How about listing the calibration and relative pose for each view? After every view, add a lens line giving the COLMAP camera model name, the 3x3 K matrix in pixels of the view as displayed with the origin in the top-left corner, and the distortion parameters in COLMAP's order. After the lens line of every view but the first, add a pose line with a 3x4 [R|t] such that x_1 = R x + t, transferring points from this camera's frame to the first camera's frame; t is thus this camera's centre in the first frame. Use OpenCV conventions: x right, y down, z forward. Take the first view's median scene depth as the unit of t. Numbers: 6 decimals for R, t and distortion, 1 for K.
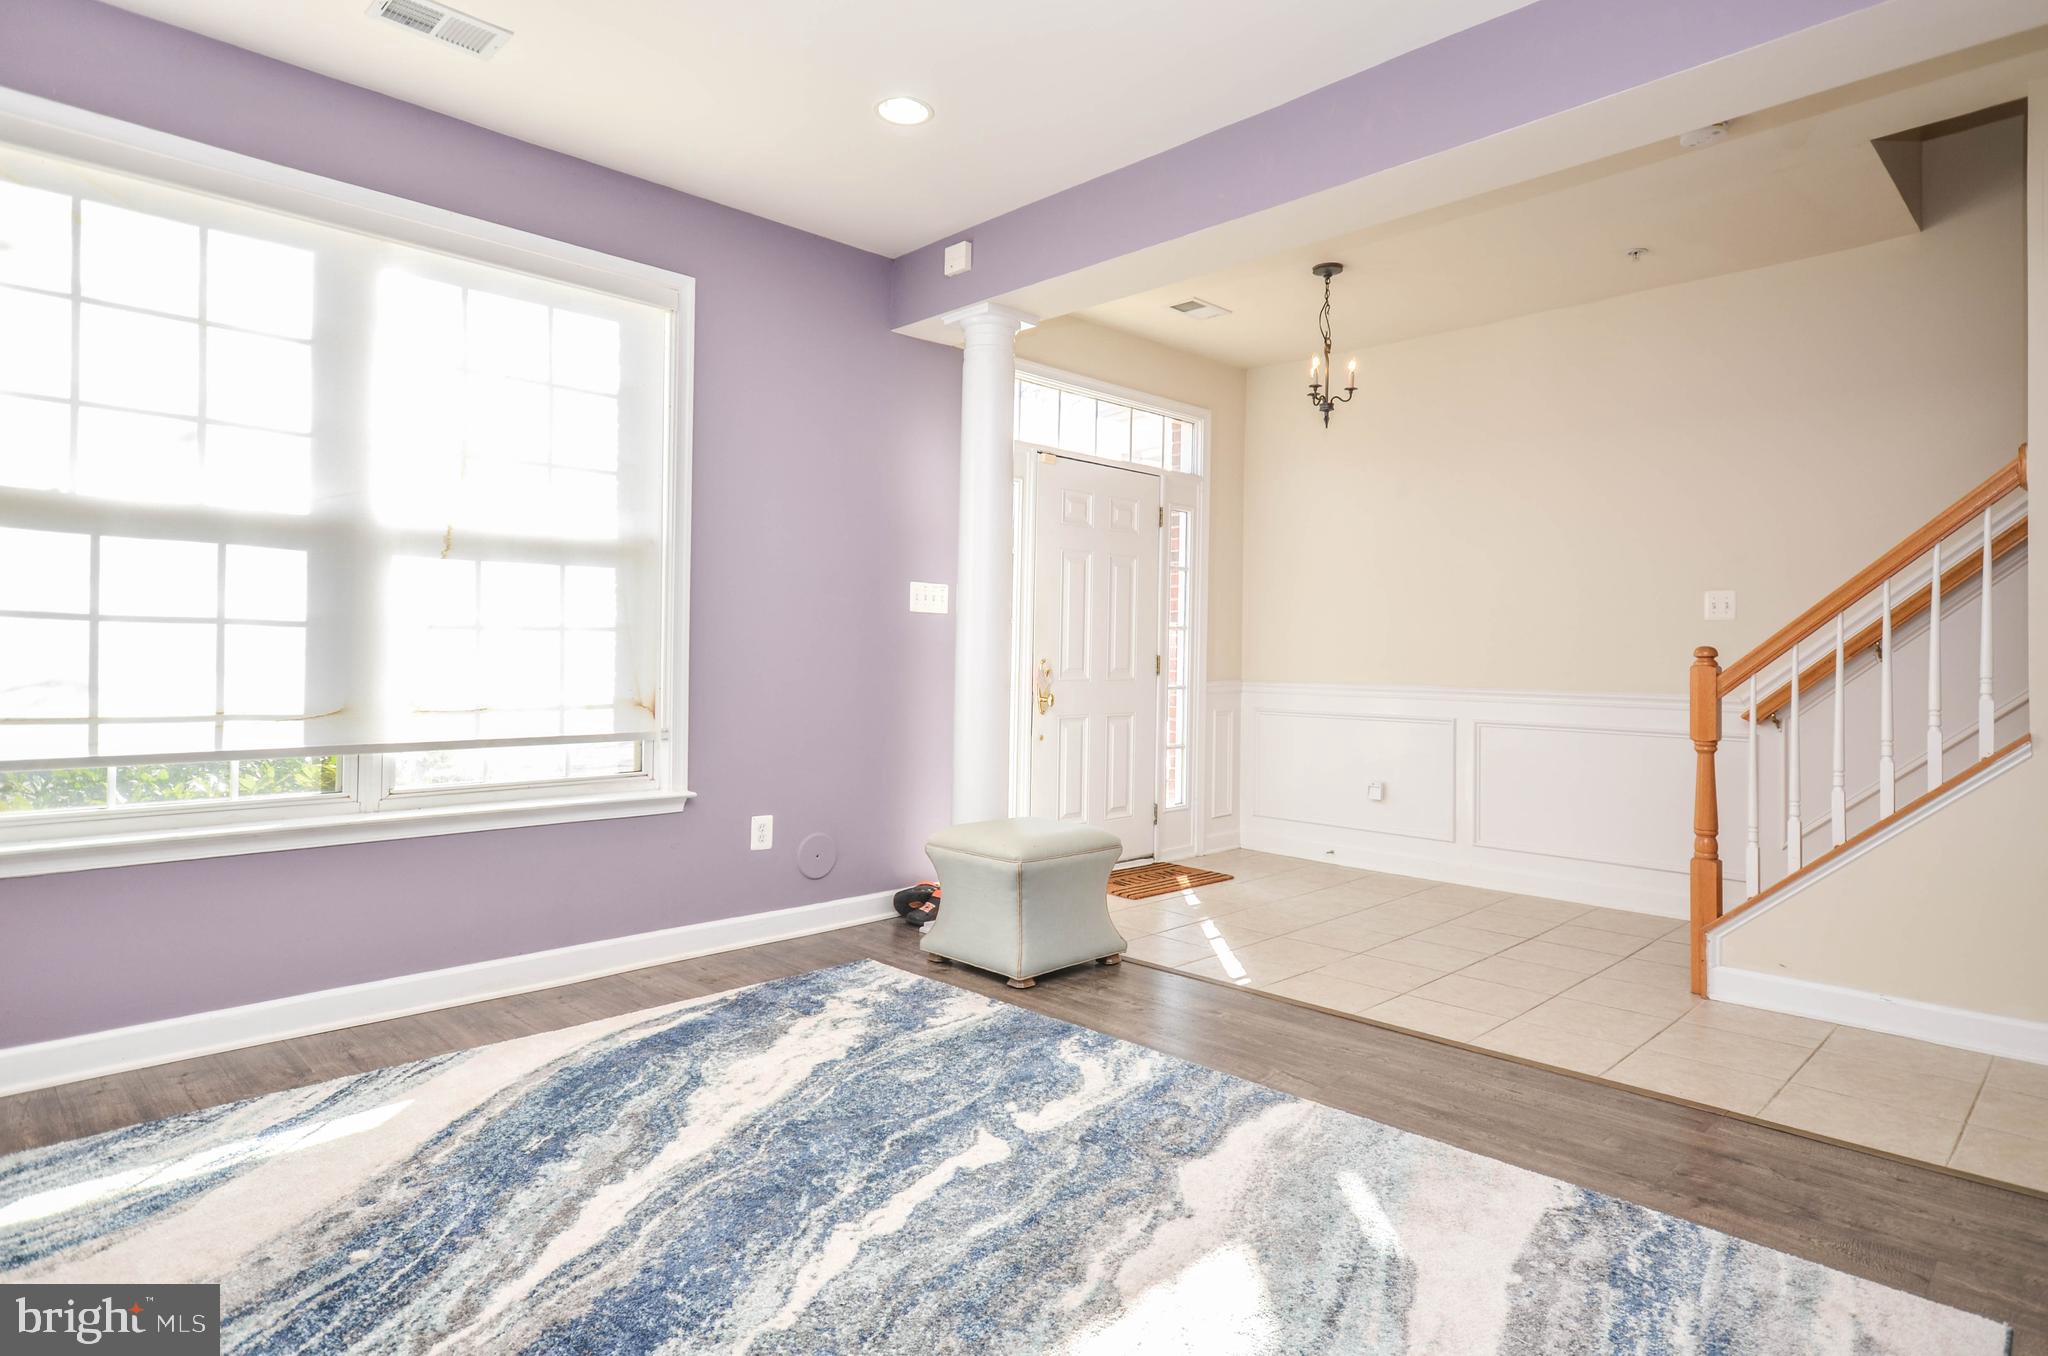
lens RADIAL K [[1145.9, 0, 1023.4], [0, 1145.9, 652.5], [0, 0, 1]] dist [-0.003308, -0.000495]
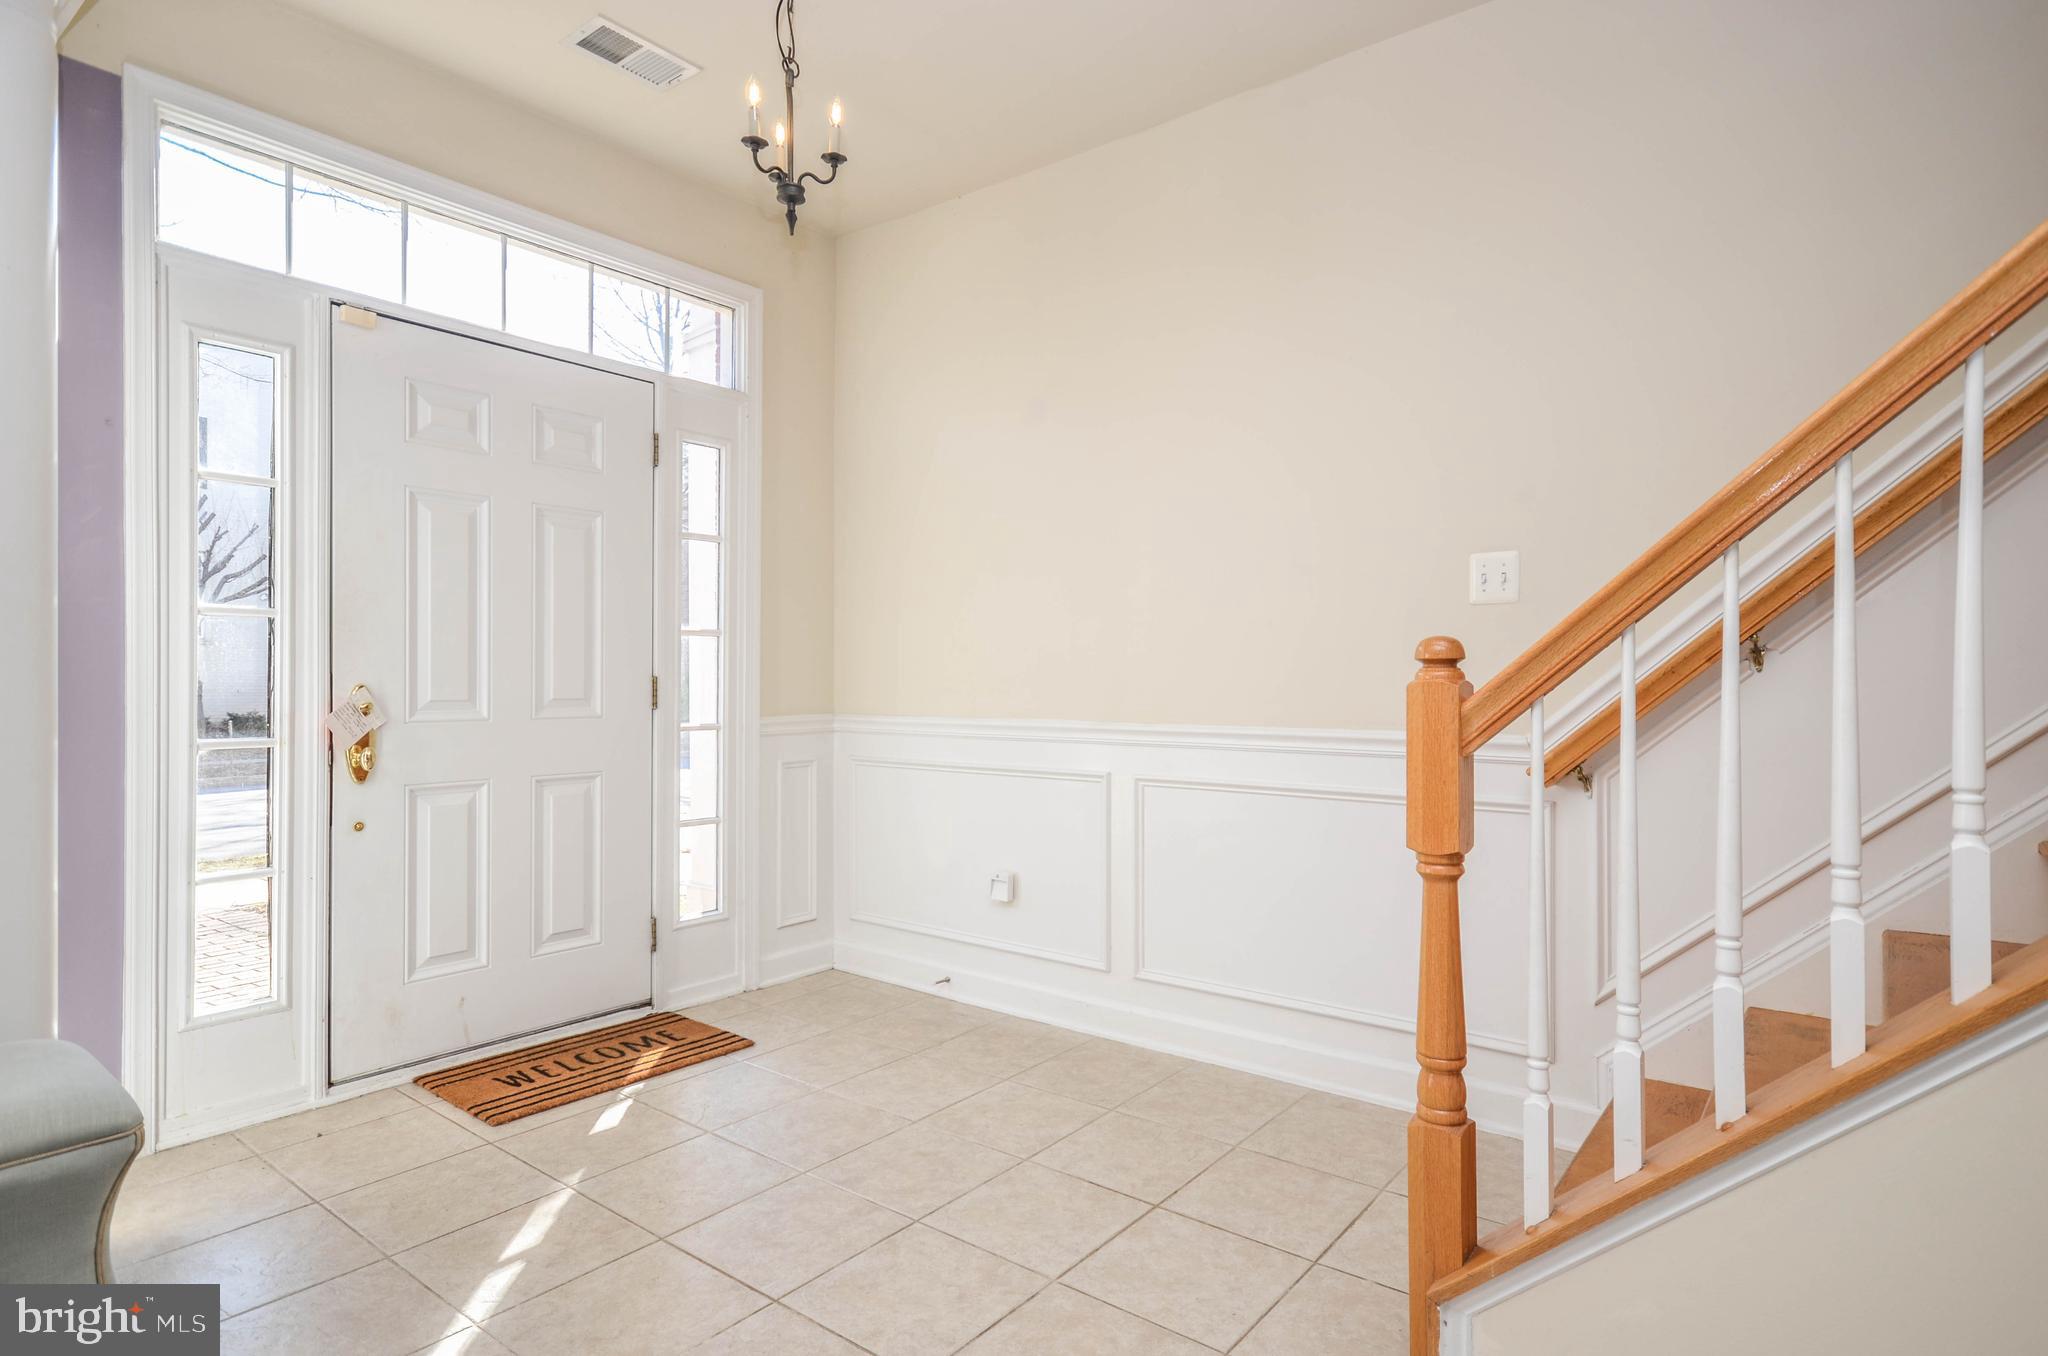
lens RADIAL K [[1102.6, 0, 1079.9], [0, 1102.6, 684.9], [0, 0, 1]] dist [0.001348, 0.000236]
pose [[0.988089, -0.007512, 0.153698, 0.315908], [0.006789, 0.999963, 0.005232, 0.008018], [-0.153732, -0.004126, 0.988104, 0.482209]]
